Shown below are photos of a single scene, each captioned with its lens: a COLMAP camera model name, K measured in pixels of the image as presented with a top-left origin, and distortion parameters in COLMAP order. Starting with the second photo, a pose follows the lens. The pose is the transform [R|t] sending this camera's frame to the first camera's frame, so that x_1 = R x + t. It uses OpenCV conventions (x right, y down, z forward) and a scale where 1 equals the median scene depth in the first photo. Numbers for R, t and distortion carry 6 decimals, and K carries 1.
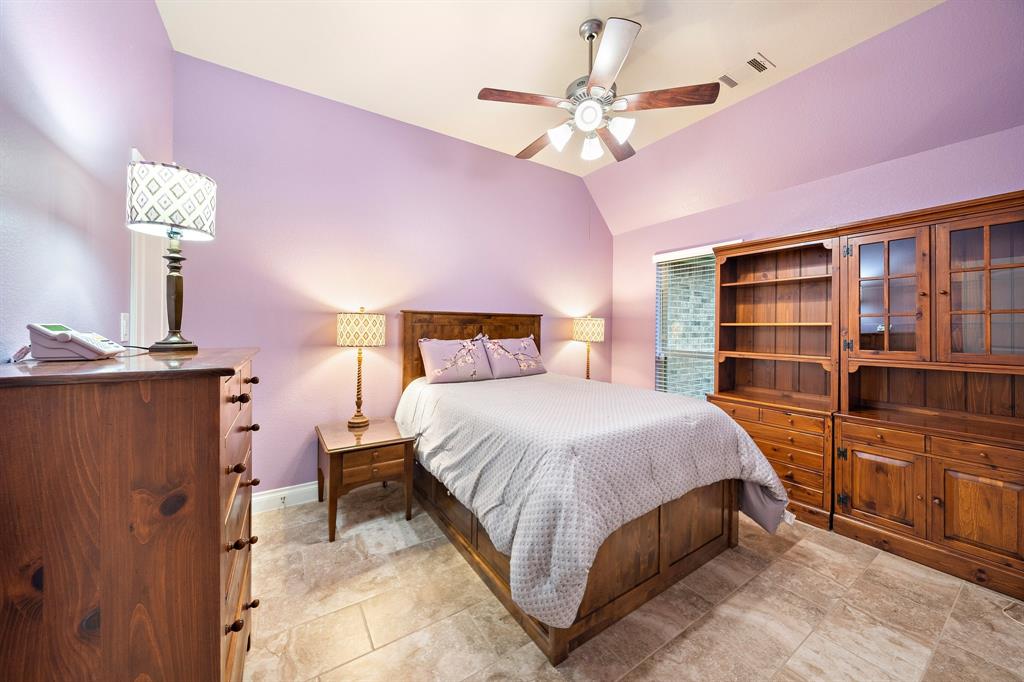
lens RADIAL K [[360.9, 0, 506.5], [0, 360.9, 334.8], [0, 0, 1]] dist [-0.000433, -0.000023]
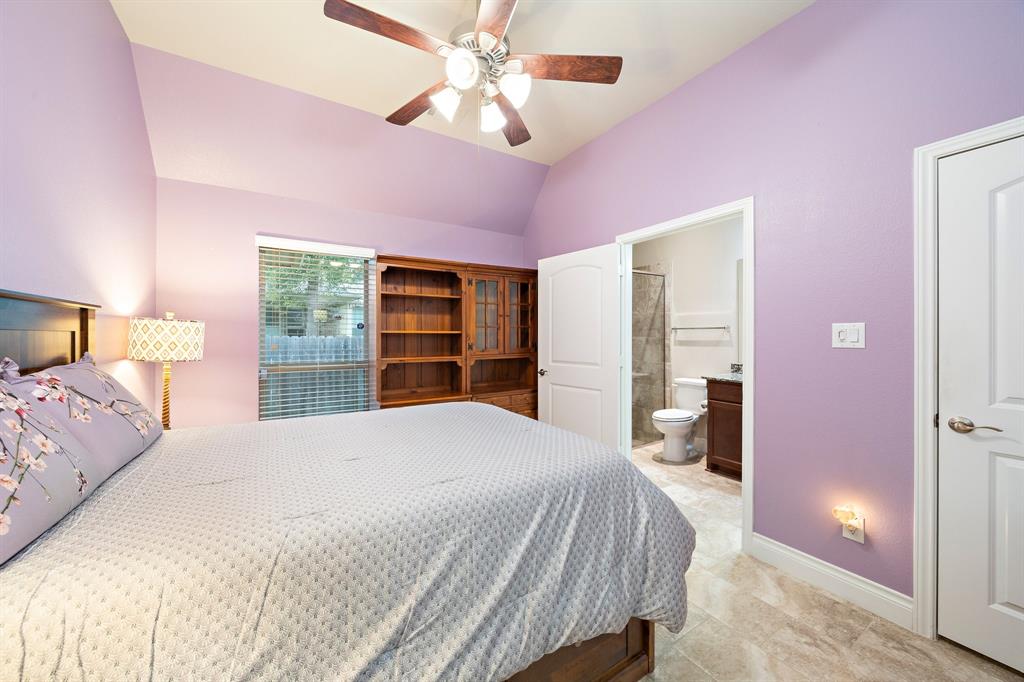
lens RADIAL K [[360.9, 0, 506.5], [0, 360.9, 334.8], [0, 0, 1]] dist [-0.000433, -0.000023]
pose [[0.034661, -0.001436, 0.999398, -0.395998], [0.020176, 0.999796, 0.000737, -0.014241], [-0.999195, 0.020138, 0.034683, 0.636050]]
